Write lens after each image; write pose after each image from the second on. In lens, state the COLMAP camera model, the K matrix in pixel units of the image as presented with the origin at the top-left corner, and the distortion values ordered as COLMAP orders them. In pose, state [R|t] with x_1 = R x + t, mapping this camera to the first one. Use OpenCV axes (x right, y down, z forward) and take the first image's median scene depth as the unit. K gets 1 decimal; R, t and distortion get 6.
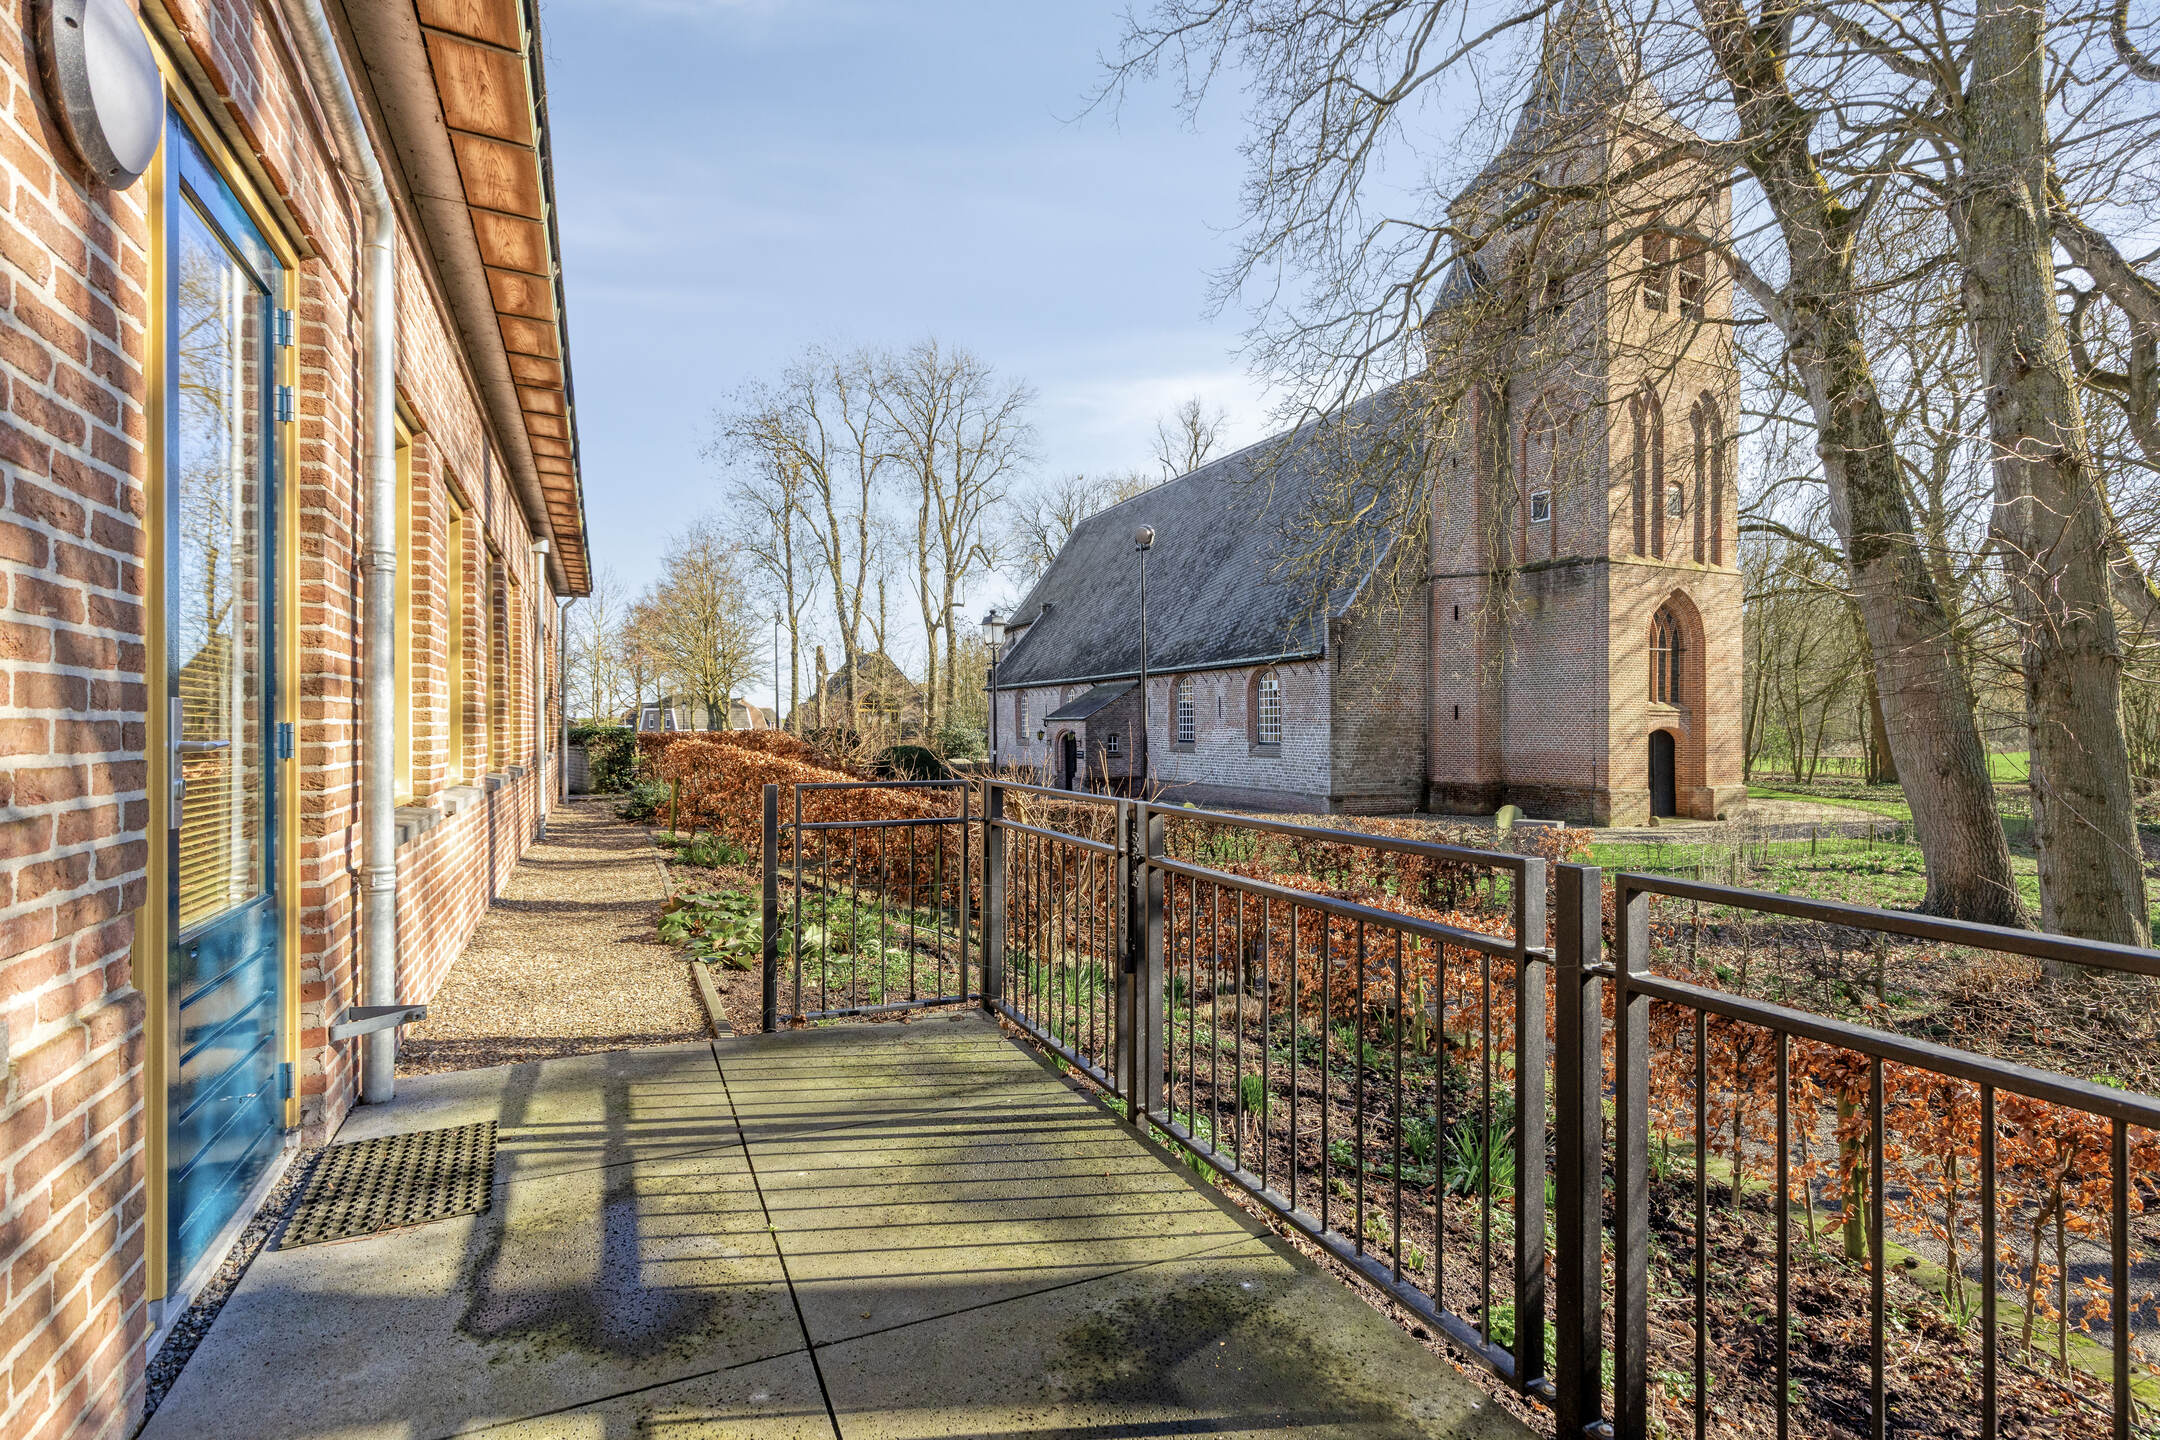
lens RADIAL K [[1052.8, 0, 1080.2], [0, 1052.8, 726.9], [0, 0, 1]] dist [-0.001714, -0.000128]
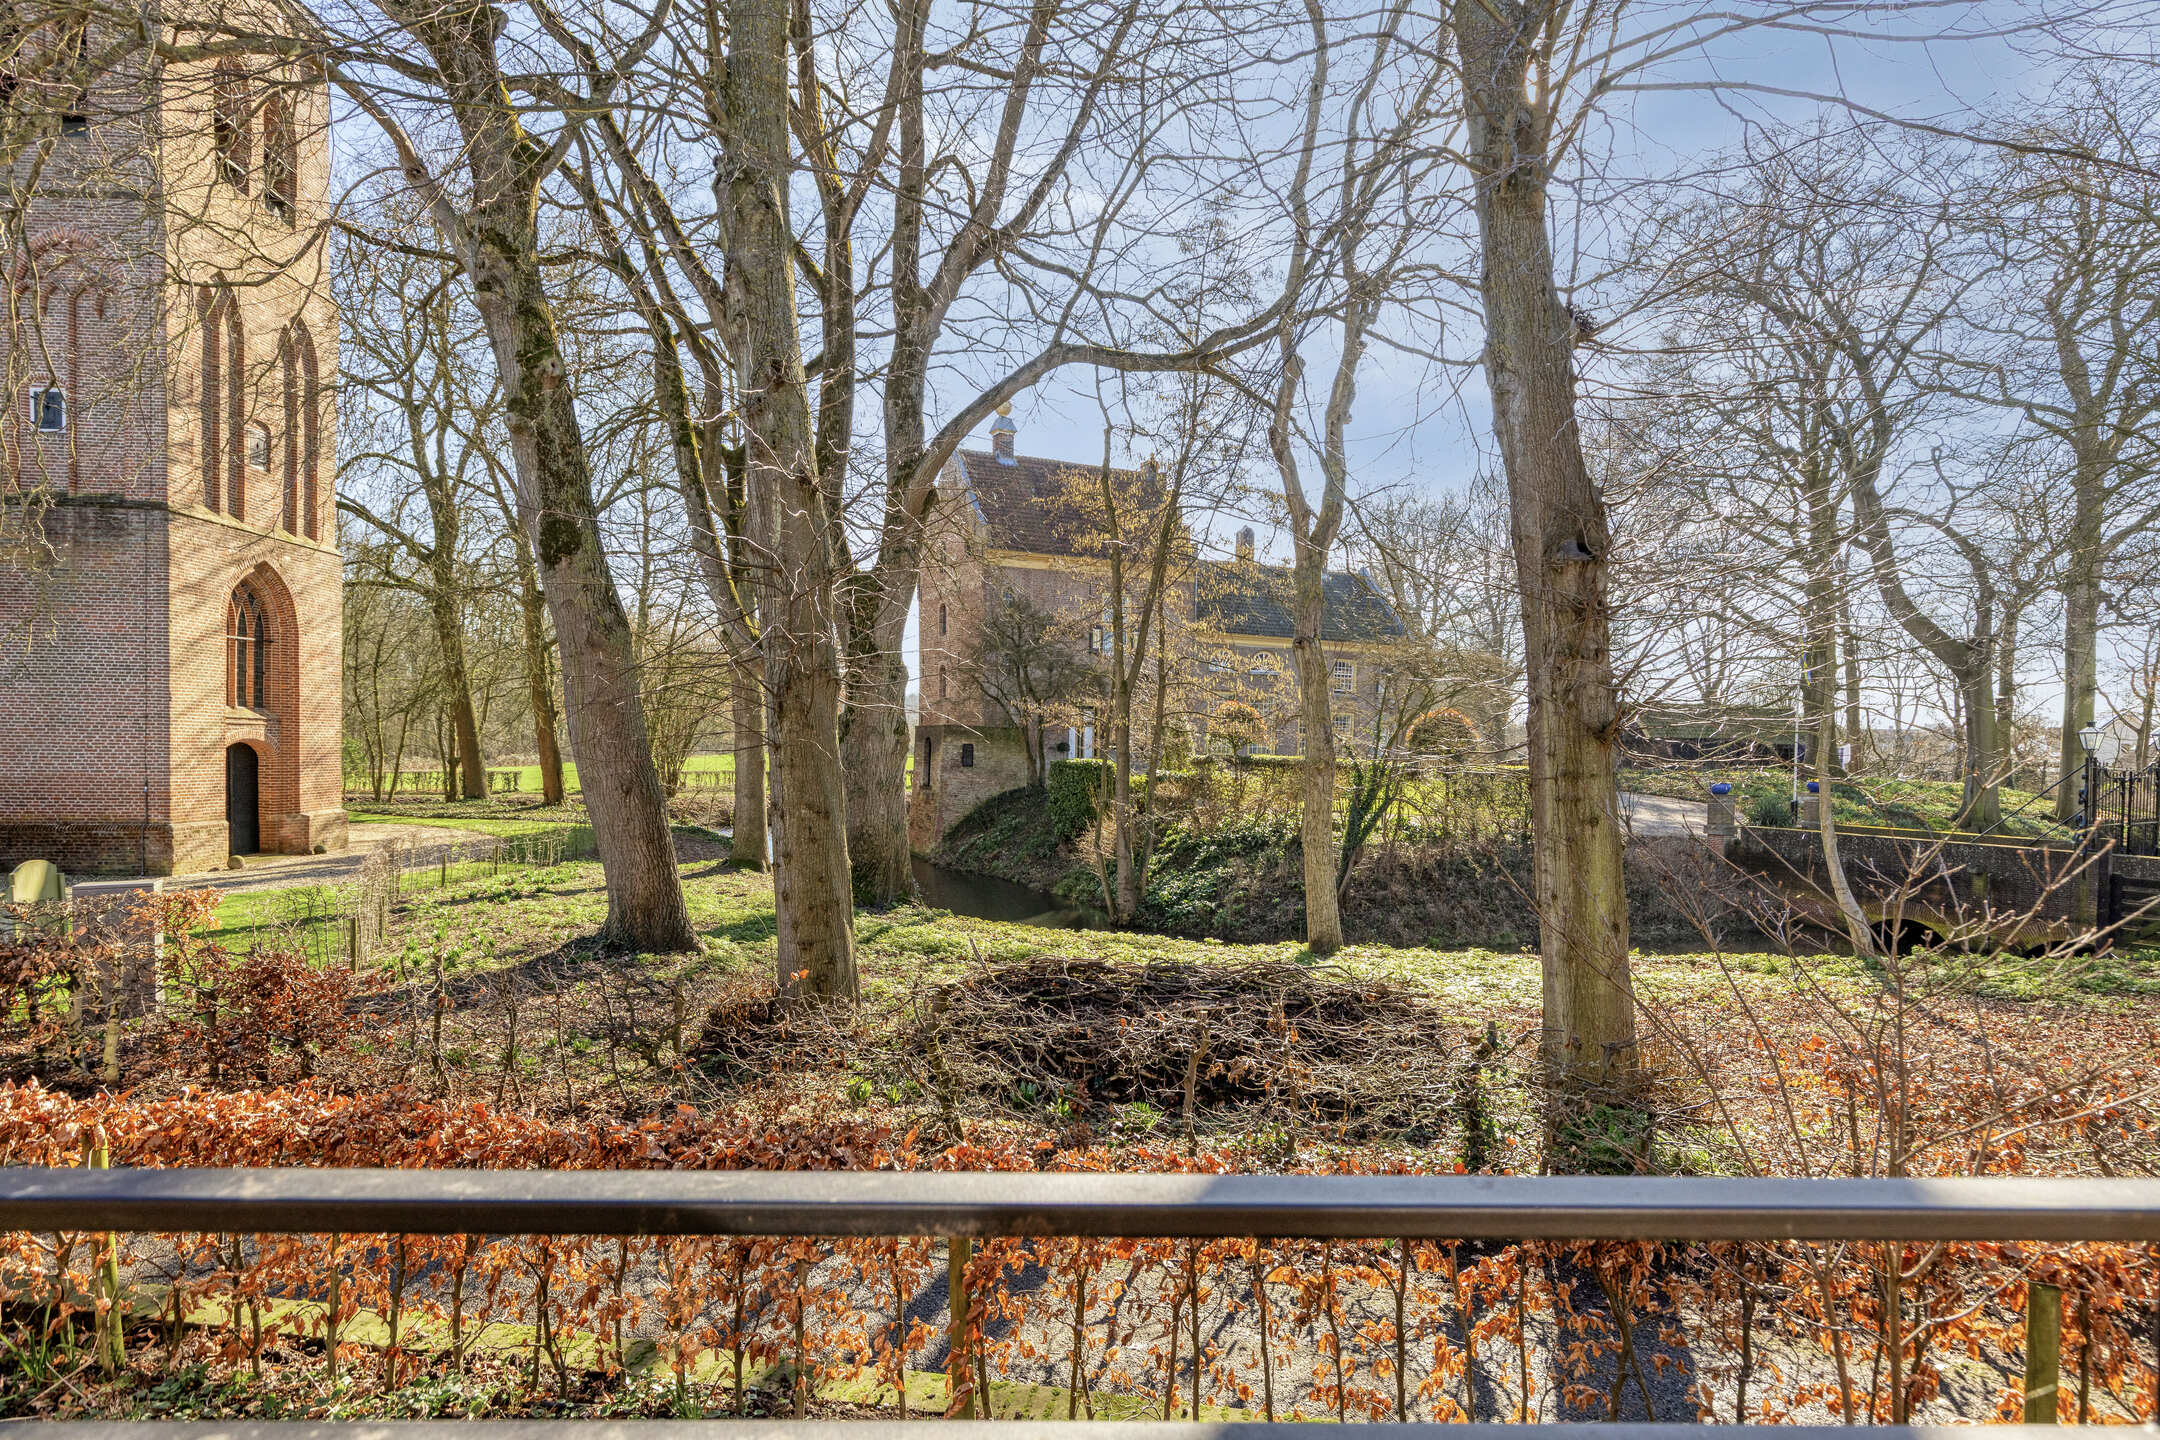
lens RADIAL K [[1169.5, 0, 1055.1], [0, 1169.5, 770.8], [0, 0, 1]] dist [-0.000107, 0.000406]
pose [[0.389769, -0.019424, 0.920708, -0.004741], [-0.007320, 0.999681, 0.024189, -0.001494], [-0.920883, -0.016168, 0.389503, 0.119061]]
